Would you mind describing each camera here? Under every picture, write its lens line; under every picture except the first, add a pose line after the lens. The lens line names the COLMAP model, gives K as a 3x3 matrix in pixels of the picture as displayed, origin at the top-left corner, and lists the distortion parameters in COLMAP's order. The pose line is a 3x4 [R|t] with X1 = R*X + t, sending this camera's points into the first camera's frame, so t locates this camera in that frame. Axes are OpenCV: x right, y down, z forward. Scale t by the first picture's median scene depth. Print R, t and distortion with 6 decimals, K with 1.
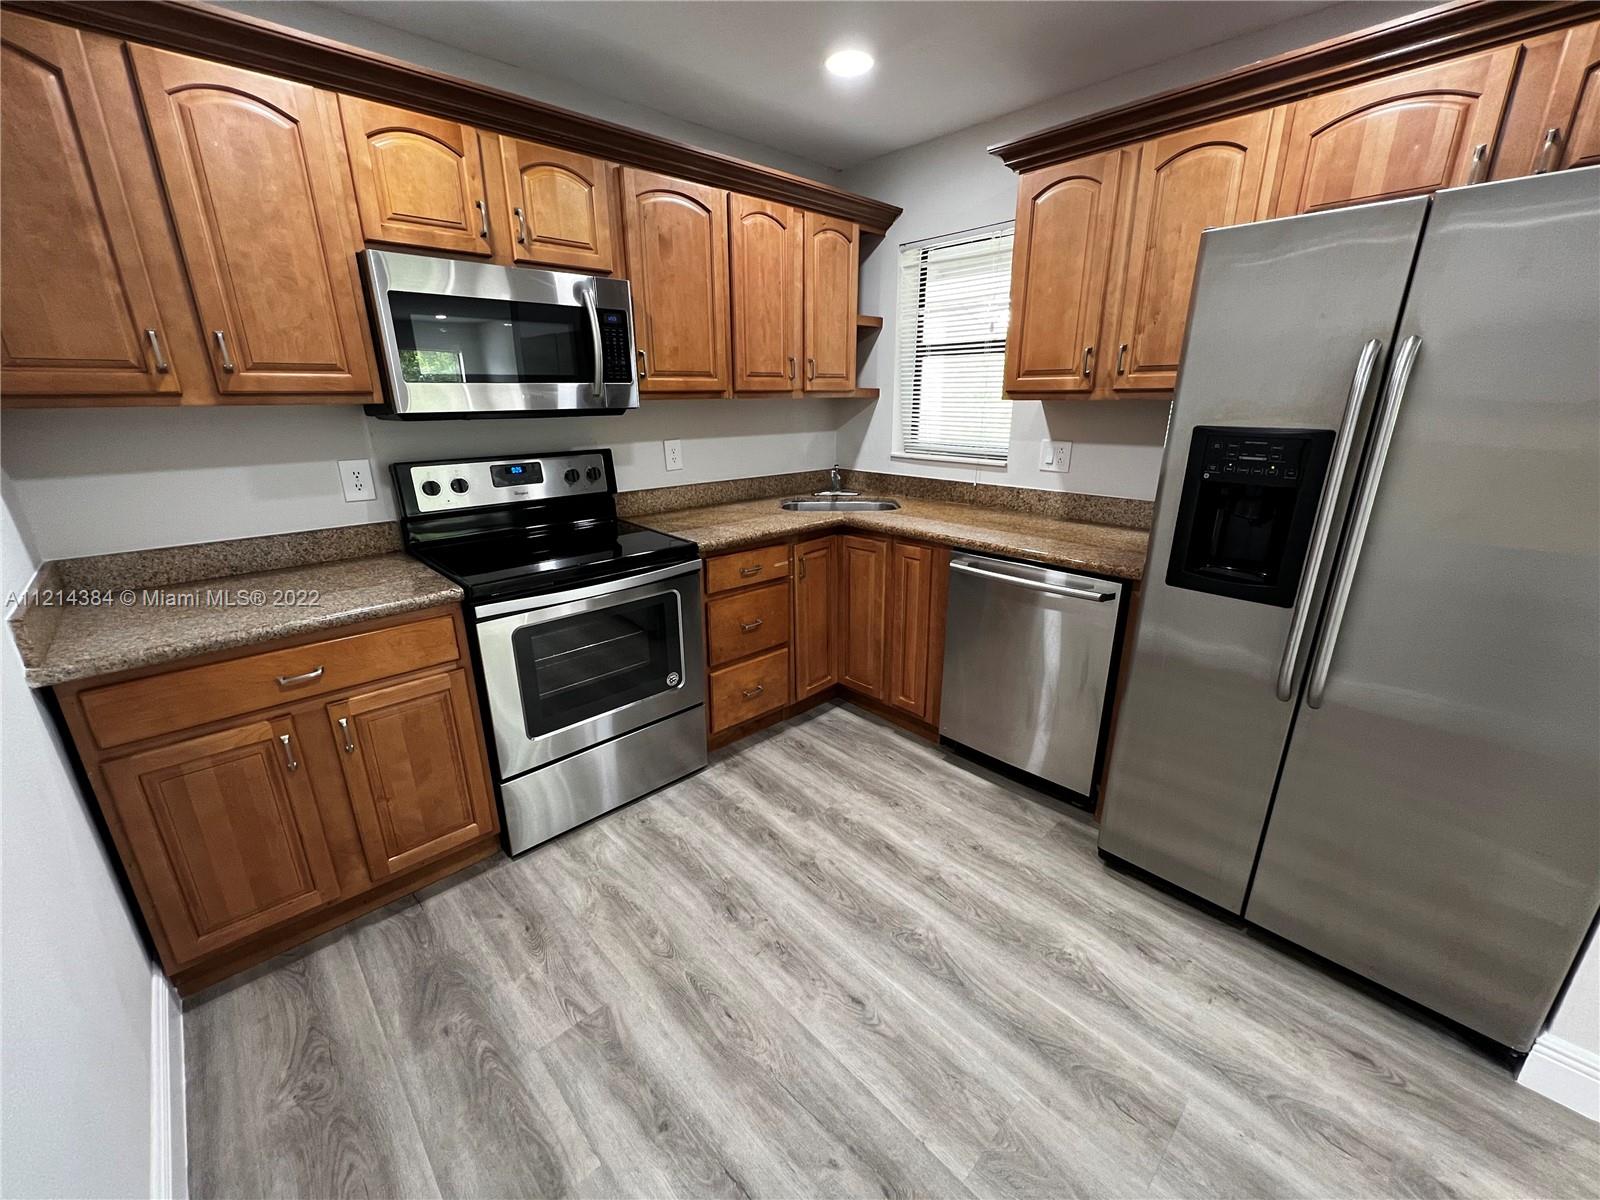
lens RADIAL K [[643.3, 0, 800.1], [0, 643.3, 601.5], [0, 0, 1]] dist [-0.000720, 0.000443]
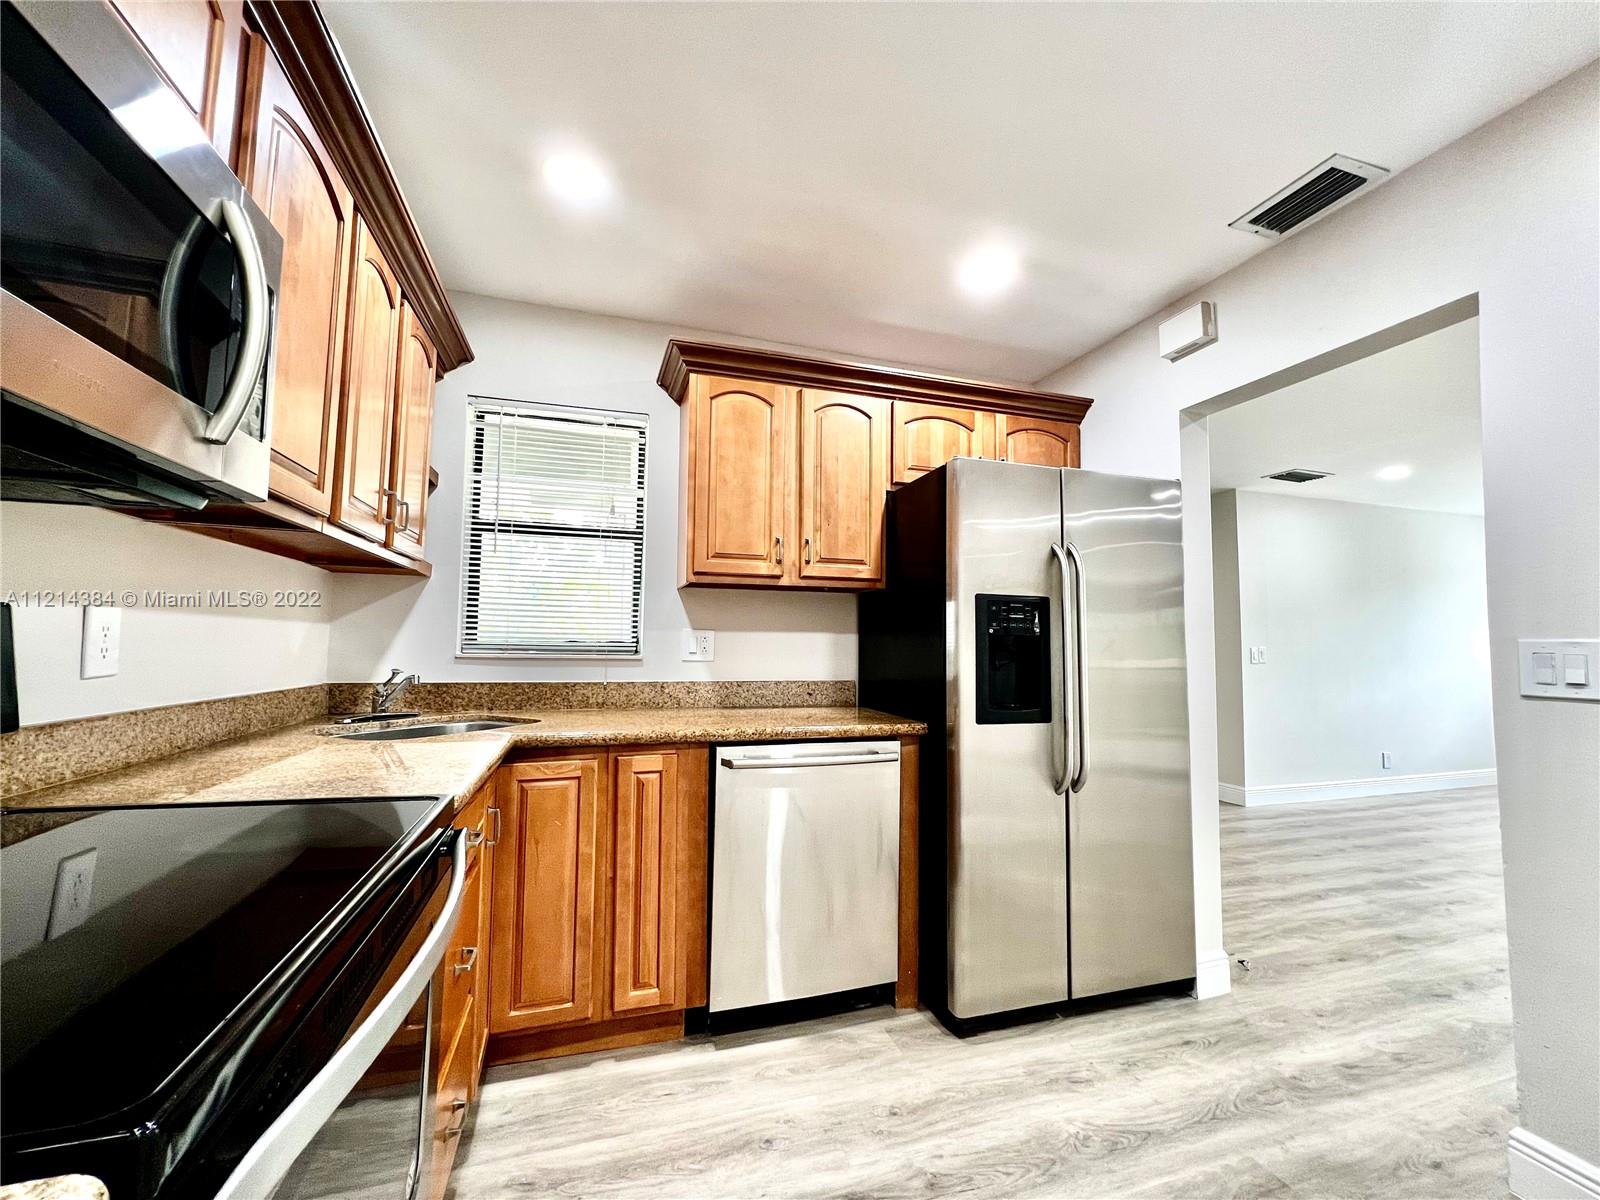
lens RADIAL K [[643.3, 0, 800.1], [0, 643.3, 601.5], [0, 0, 1]] dist [-0.000720, 0.000443]
pose [[0.435149, 0.071023, 0.897553, -0.511778], [0.263073, 0.943352, -0.202189, -0.068117], [-0.861068, 0.324104, 0.391814, 0.599391]]
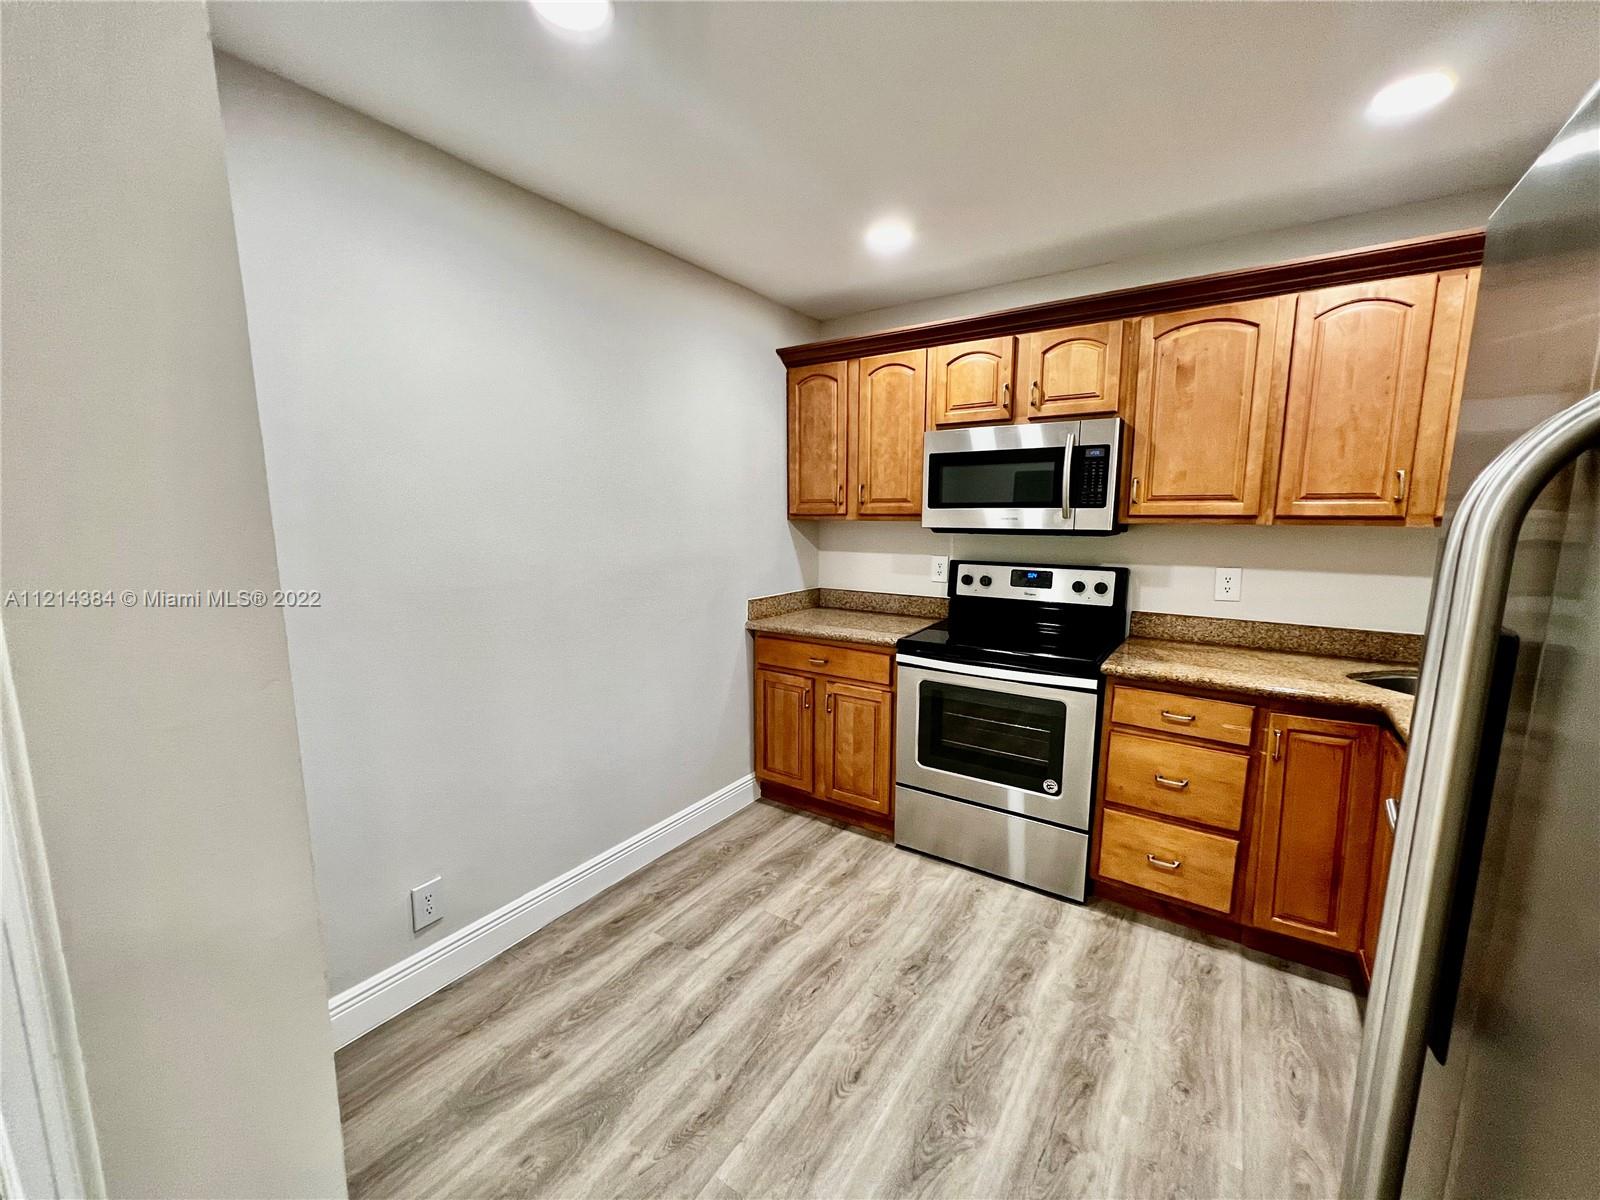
lens RADIAL K [[642.9, 0, 801.0], [0, 642.9, 602.1], [0, 0, 1]] dist [-0.000685, 0.000441]
pose [[0.215210, 0.141620, -0.966244, 0.736046], [-0.305263, 0.949603, 0.071190, -0.121095], [0.927631, 0.279637, 0.247596, 0.332658]]
